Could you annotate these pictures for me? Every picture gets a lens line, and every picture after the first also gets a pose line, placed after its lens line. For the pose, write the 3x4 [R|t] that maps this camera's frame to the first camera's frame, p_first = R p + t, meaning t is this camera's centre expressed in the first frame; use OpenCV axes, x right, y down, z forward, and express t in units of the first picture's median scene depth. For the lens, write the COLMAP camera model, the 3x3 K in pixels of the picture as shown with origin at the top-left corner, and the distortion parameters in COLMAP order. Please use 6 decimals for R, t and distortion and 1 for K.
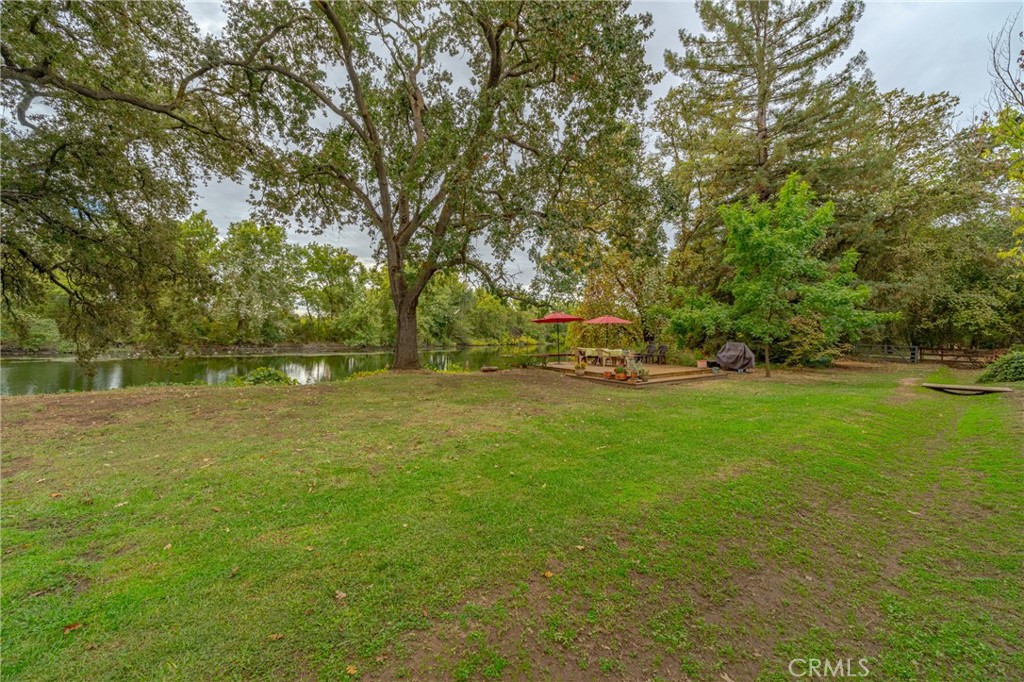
lens RADIAL K [[405.5, 0, 512.0], [0, 405.5, 341.0], [0, 0, 1]] dist [0.000169, 0.000027]
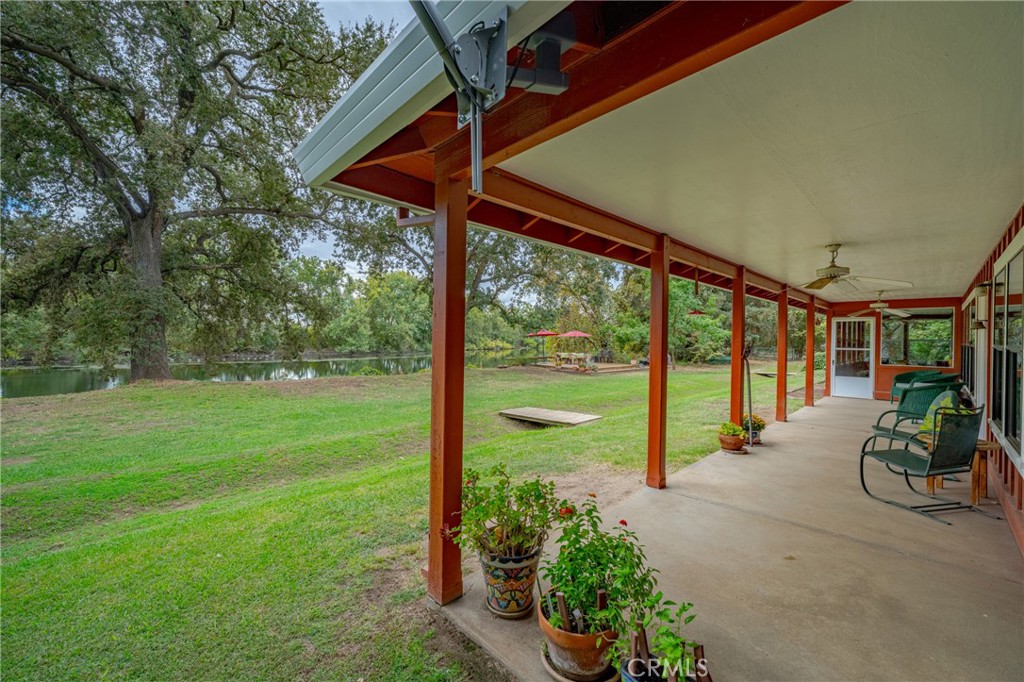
lens RADIAL K [[405.5, 0, 512.0], [0, 405.5, 341.0], [0, 0, 1]] dist [0.000169, 0.000027]
pose [[0.997473, -0.007774, 0.070618, -0.095311], [0.008488, 0.999916, -0.009814, -0.011752], [-0.070536, 0.010388, 0.997455, -0.443887]]
